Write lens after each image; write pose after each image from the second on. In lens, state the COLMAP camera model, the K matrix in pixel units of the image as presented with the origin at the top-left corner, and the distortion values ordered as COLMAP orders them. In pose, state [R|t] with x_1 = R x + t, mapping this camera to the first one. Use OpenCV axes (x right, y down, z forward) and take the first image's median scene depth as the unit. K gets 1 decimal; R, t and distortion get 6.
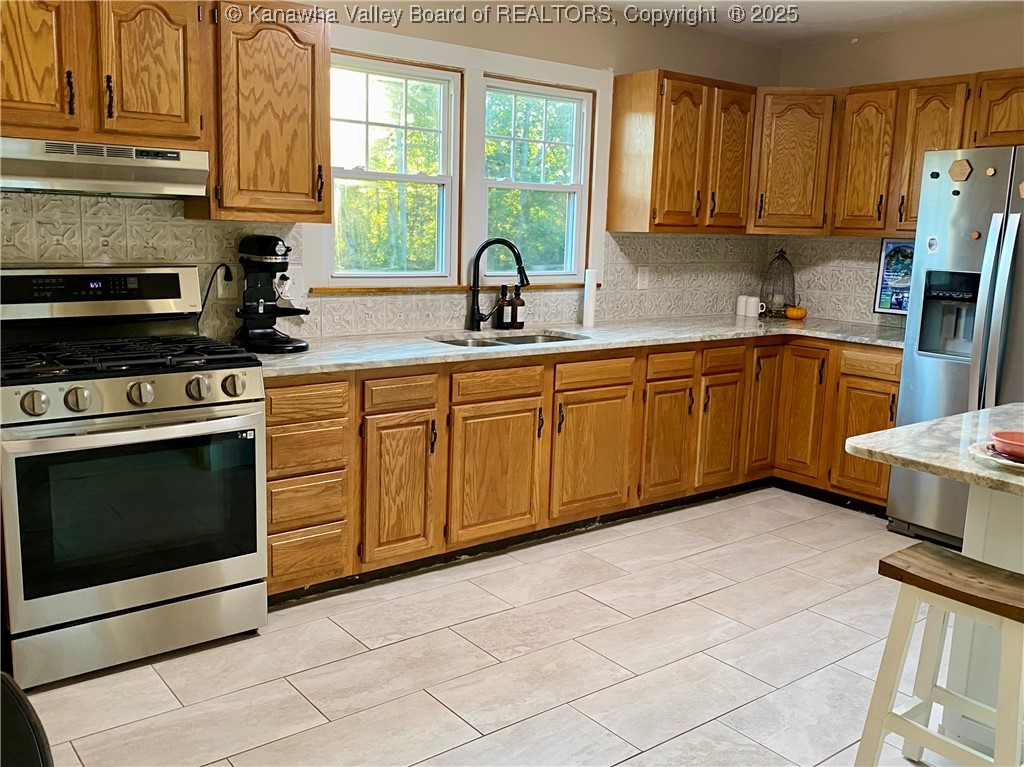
lens RADIAL K [[925.7, 0, 512.0], [0, 925.7, 383.5], [0, 0, 1]] dist [0.094146, -0.002585]
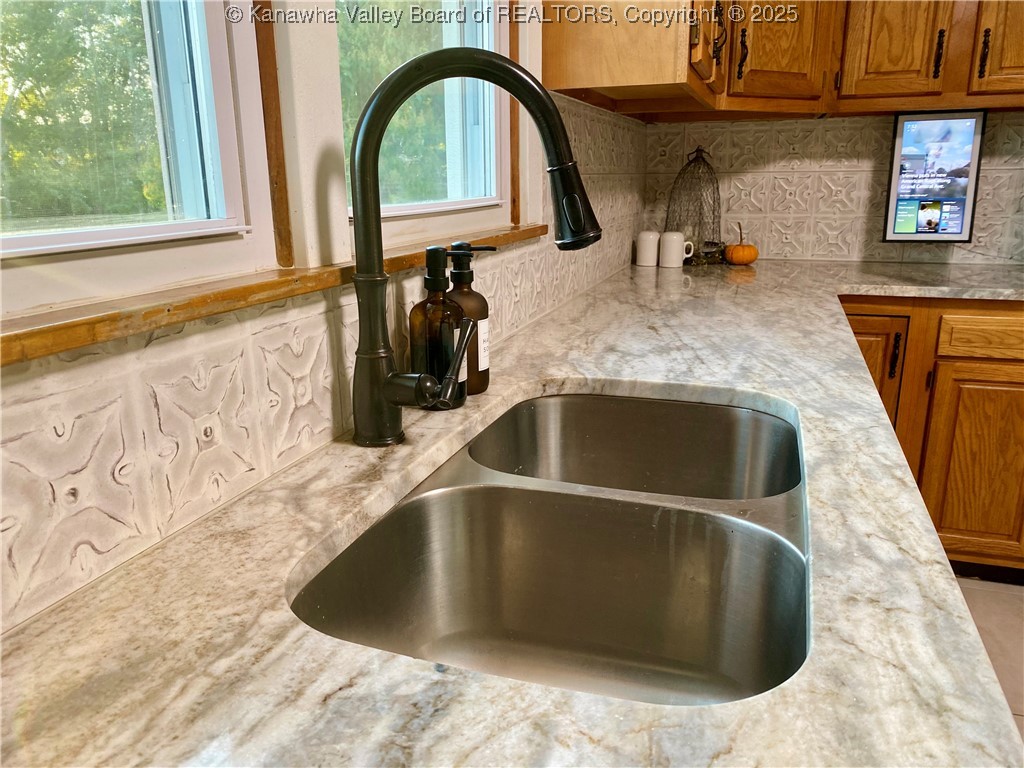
lens RADIAL K [[794.9, 0, 512.0], [0, 794.9, 384.0], [0, 0, 1]] dist [0.038457, -0.006108]
pose [[0.839540, -0.175397, 0.514207, -0.107294], [0.127730, 0.983647, 0.126981, -0.086108], [-0.528070, -0.040926, 0.848214, 0.716250]]
